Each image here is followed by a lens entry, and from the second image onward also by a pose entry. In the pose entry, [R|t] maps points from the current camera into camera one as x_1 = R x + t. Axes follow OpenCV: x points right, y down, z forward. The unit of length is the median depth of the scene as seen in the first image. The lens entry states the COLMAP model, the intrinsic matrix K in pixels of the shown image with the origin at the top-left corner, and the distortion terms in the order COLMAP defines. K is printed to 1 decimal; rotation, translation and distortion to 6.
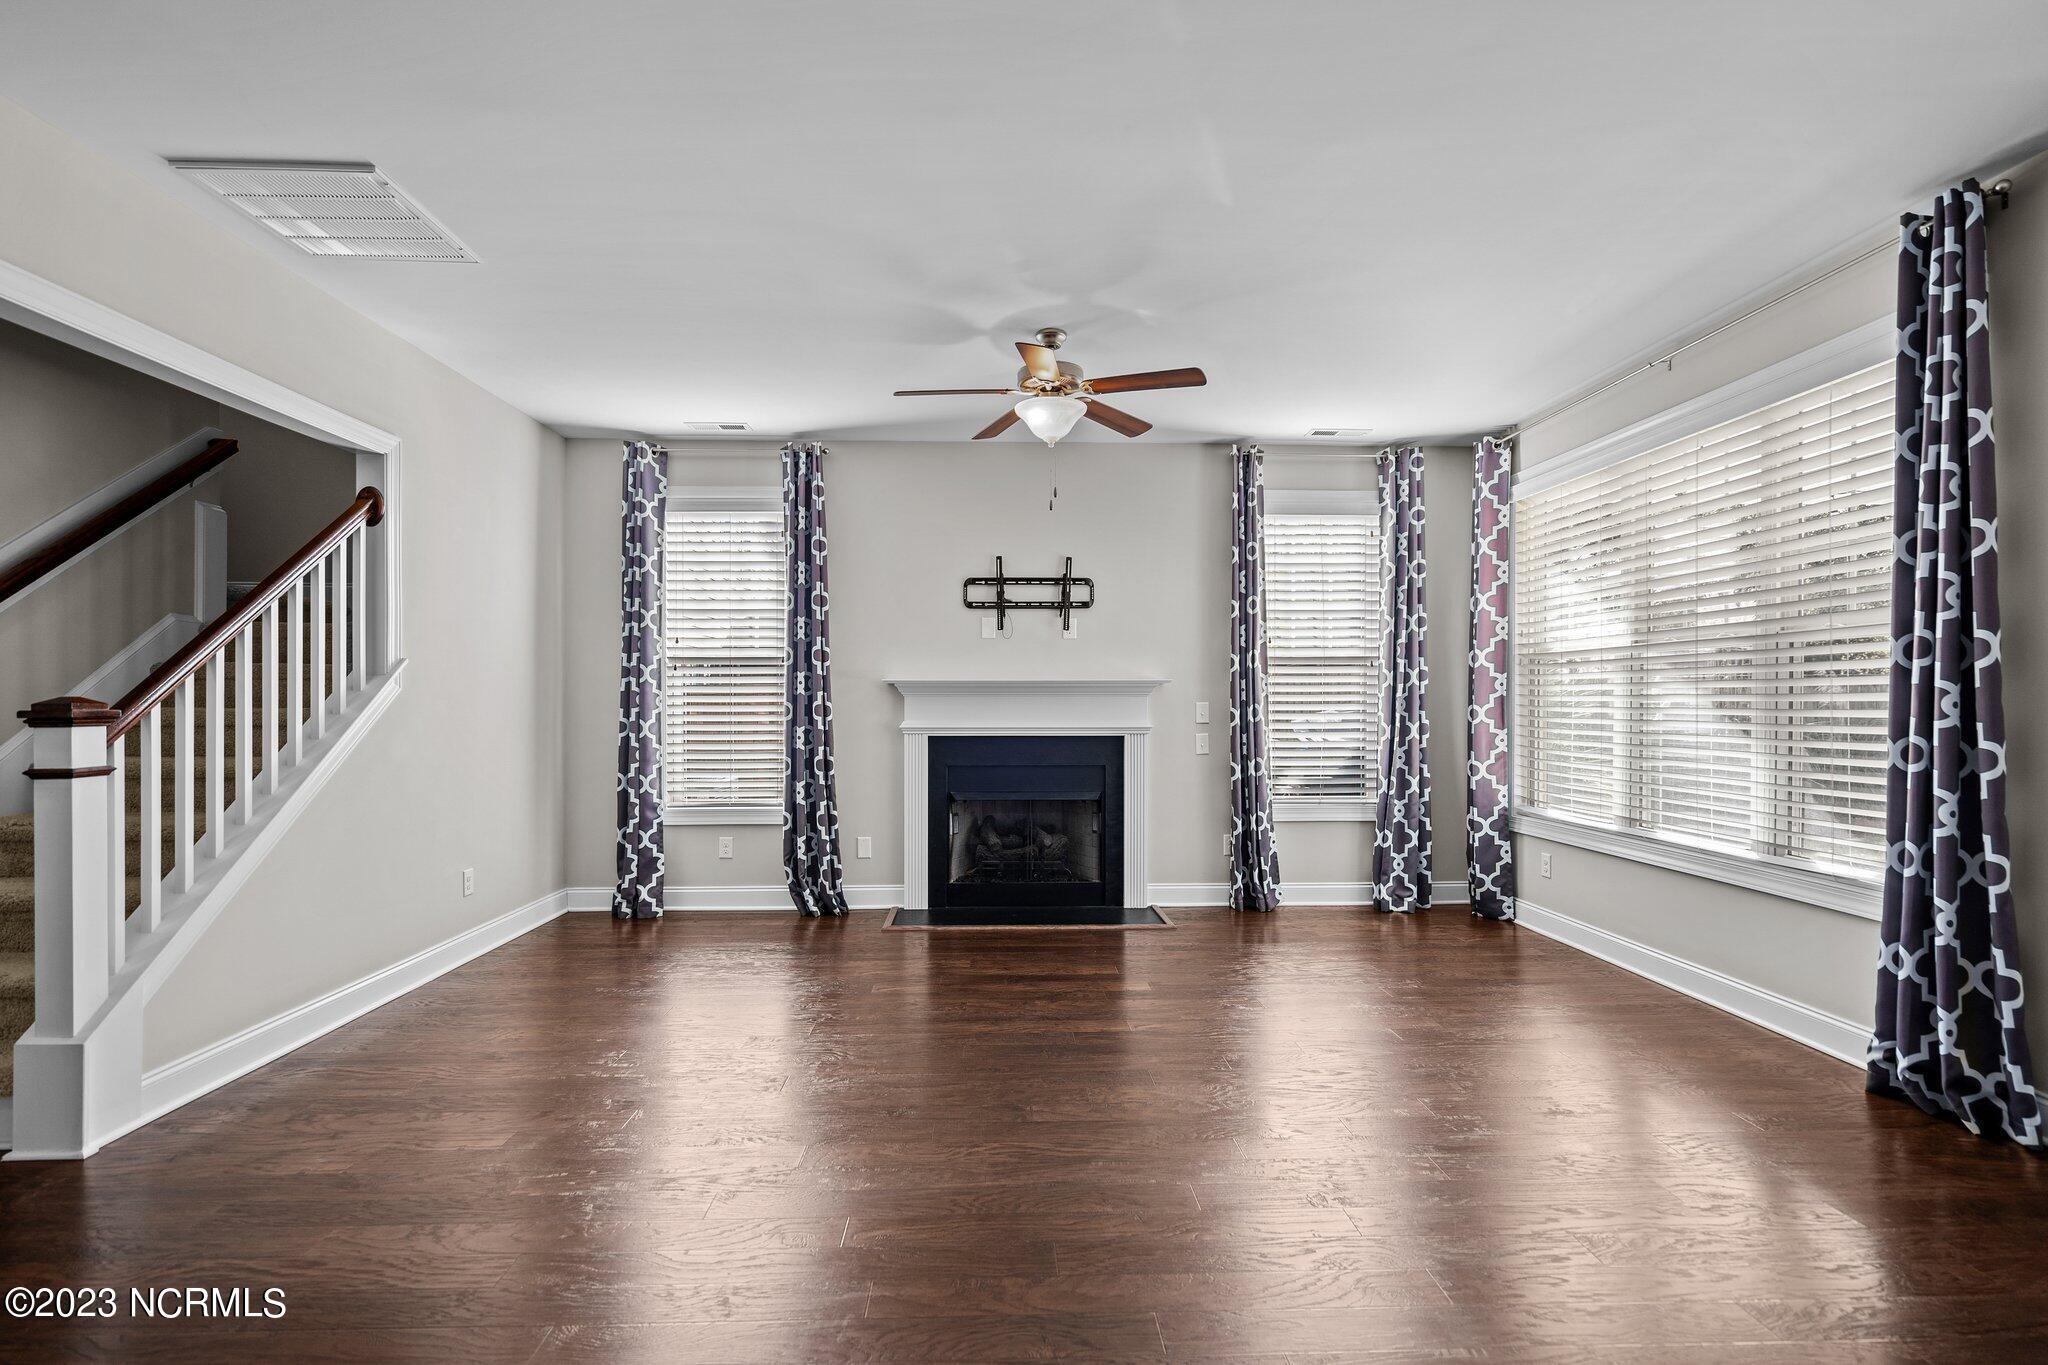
lens RADIAL K [[939.4, 0, 1014.3], [0, 939.4, 705.3], [0, 0, 1]] dist [-0.006673, 0.004826]
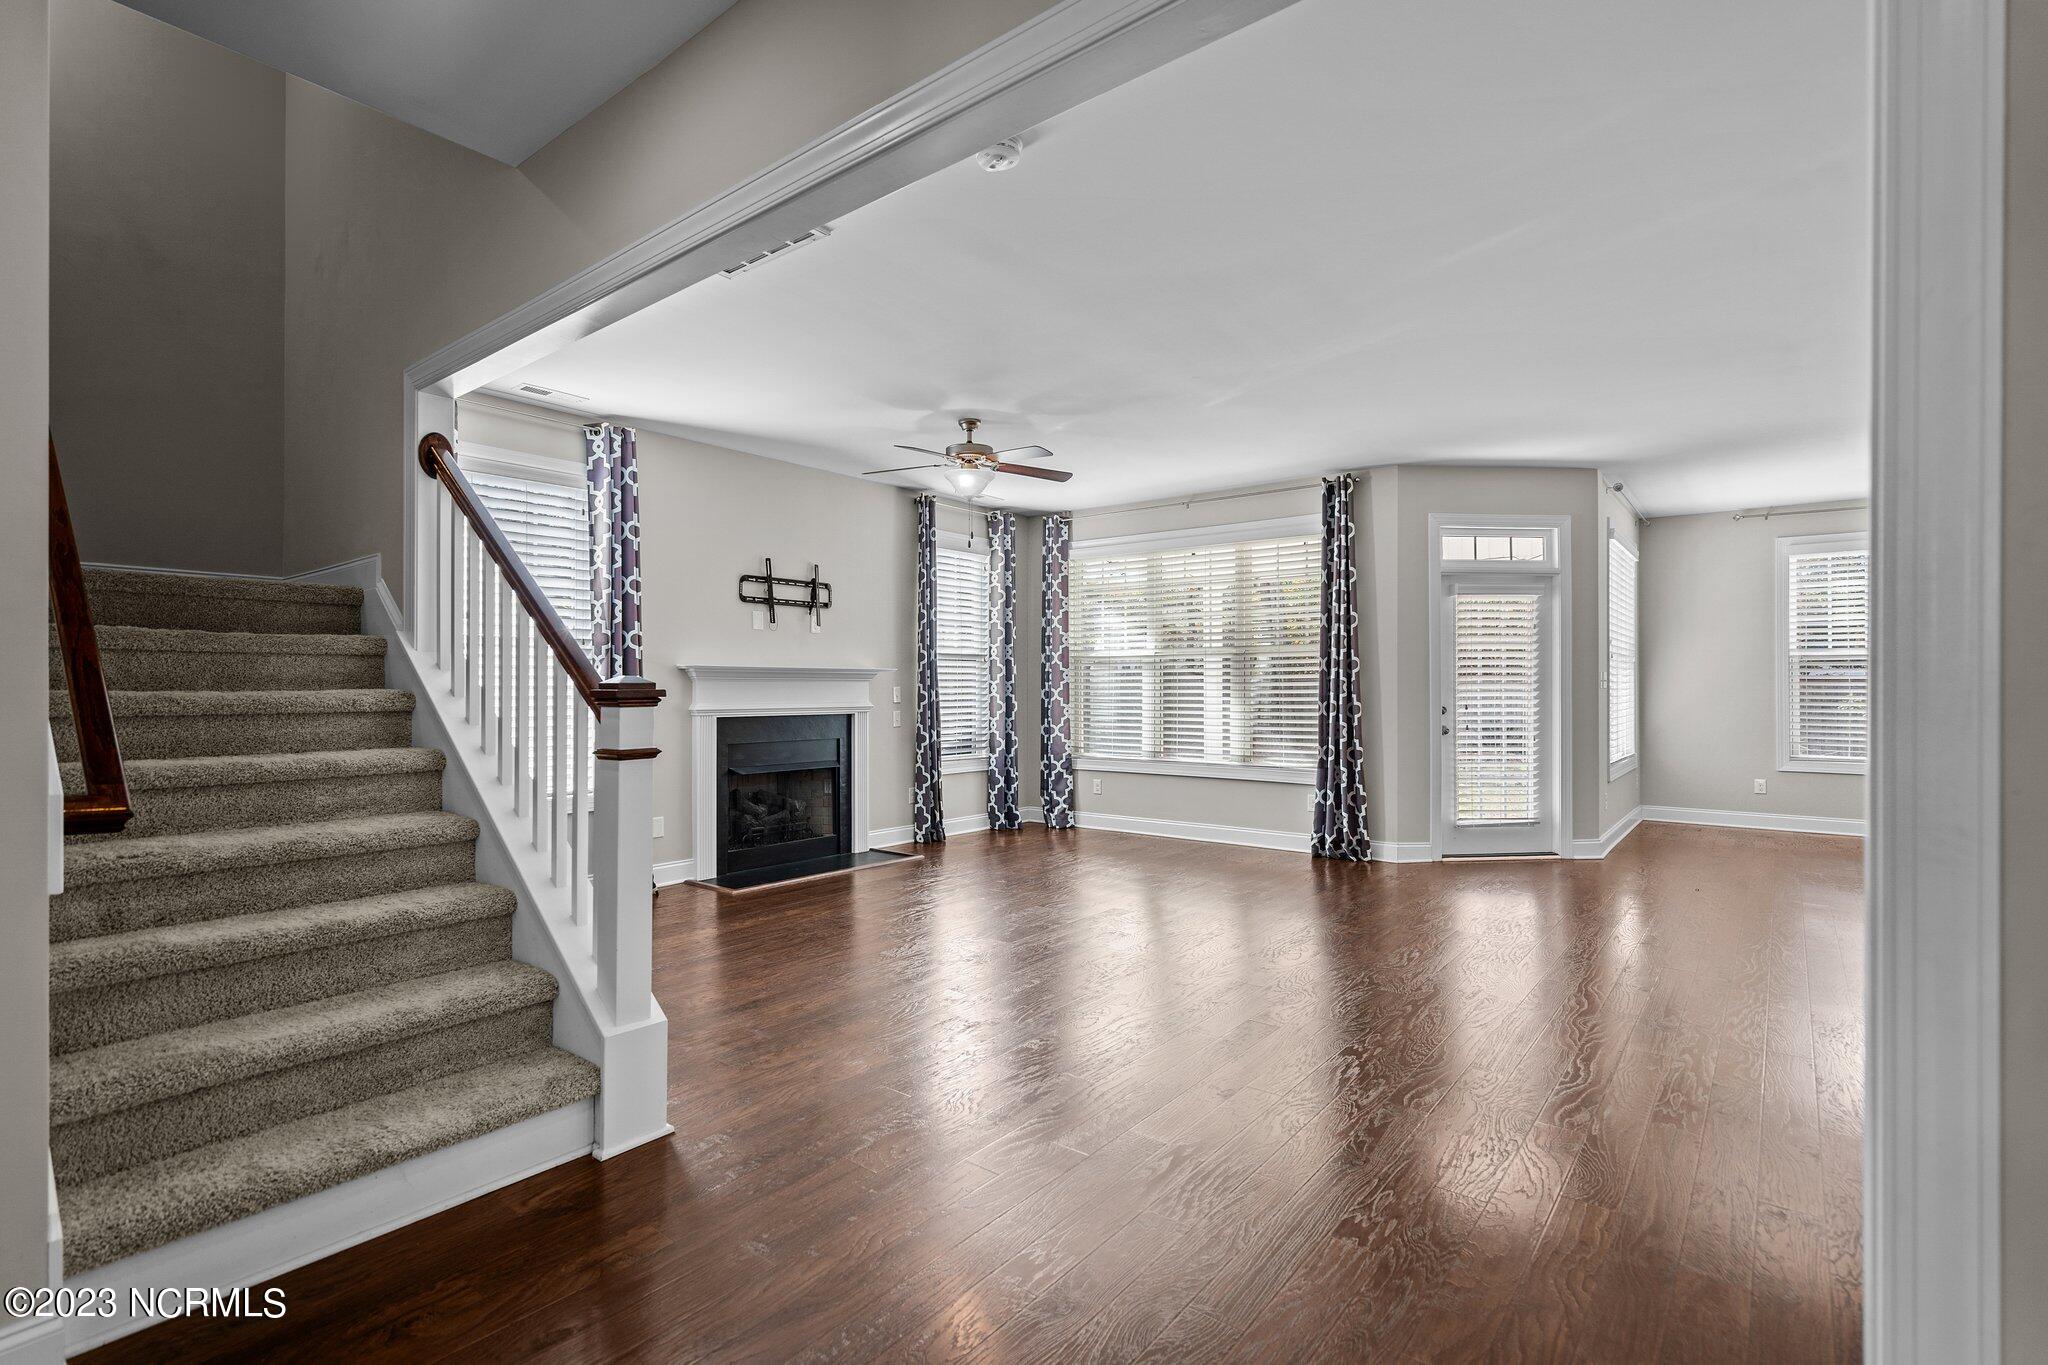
lens RADIAL K [[939.4, 0, 1021.5], [0, 939.4, 680.7], [0, 0, 1]] dist [-0.006673, 0.004826]
pose [[0.655181, 0.006397, 0.755445, -0.692366], [0.002938, 0.999935, -0.011016, 0.003430], [-0.755467, 0.009437, 0.655119, 0.024200]]
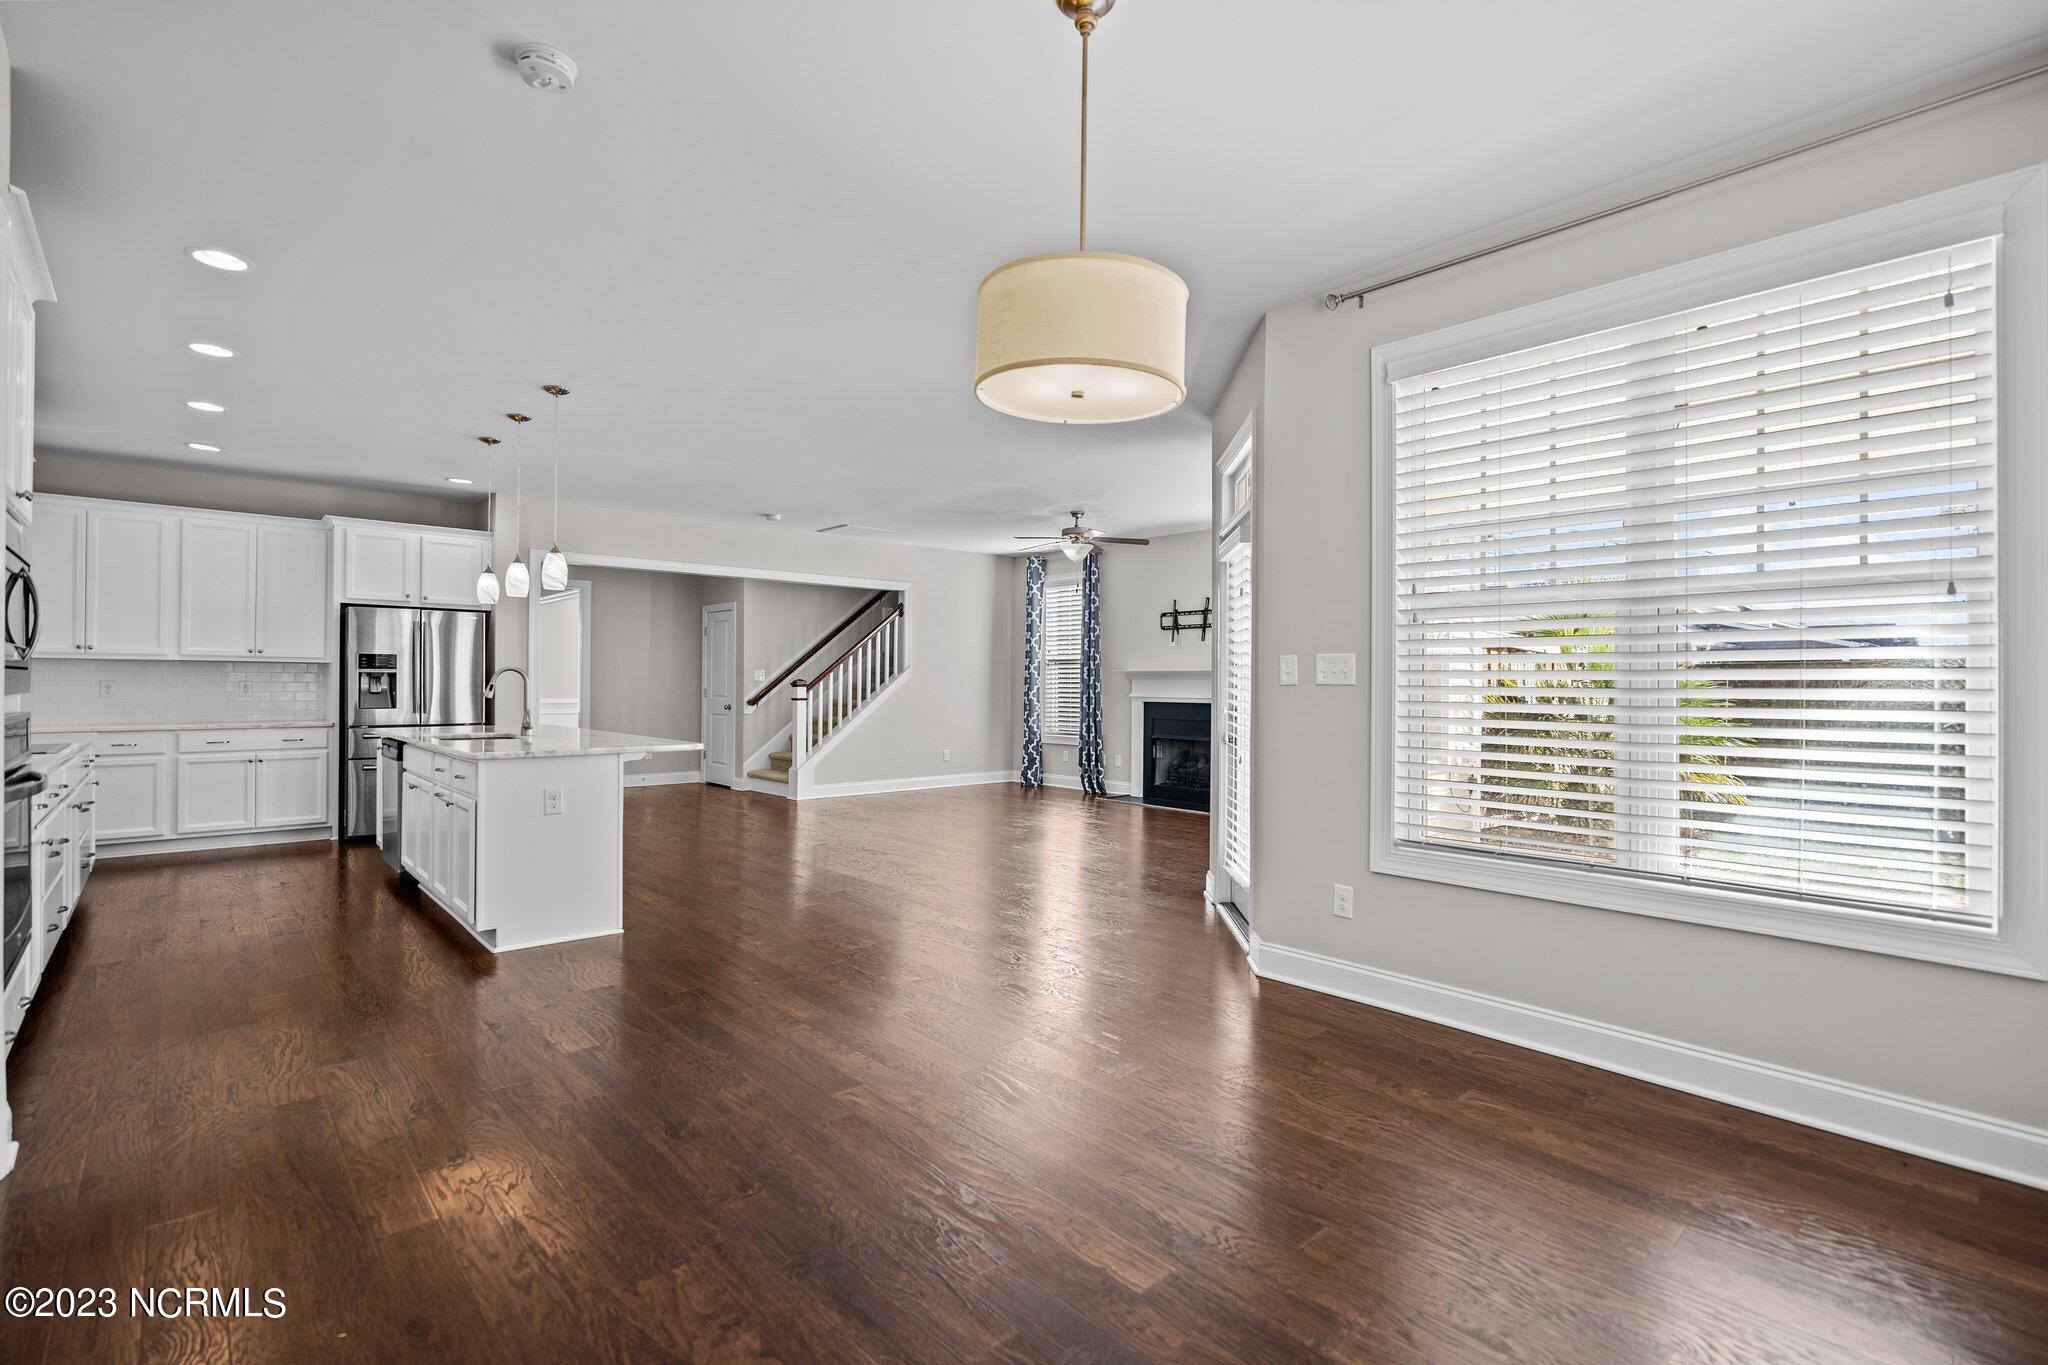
lens RADIAL K [[939.4, 0, 1030.7], [0, 939.4, 675.3], [0, 0, 1]] dist [-0.006673, 0.004826]
pose [[0.649225, -0.002911, -0.760591, 1.172837], [-0.008643, 0.999900, -0.011204, 0.004418], [0.760547, 0.013848, 0.649135, -0.349430]]
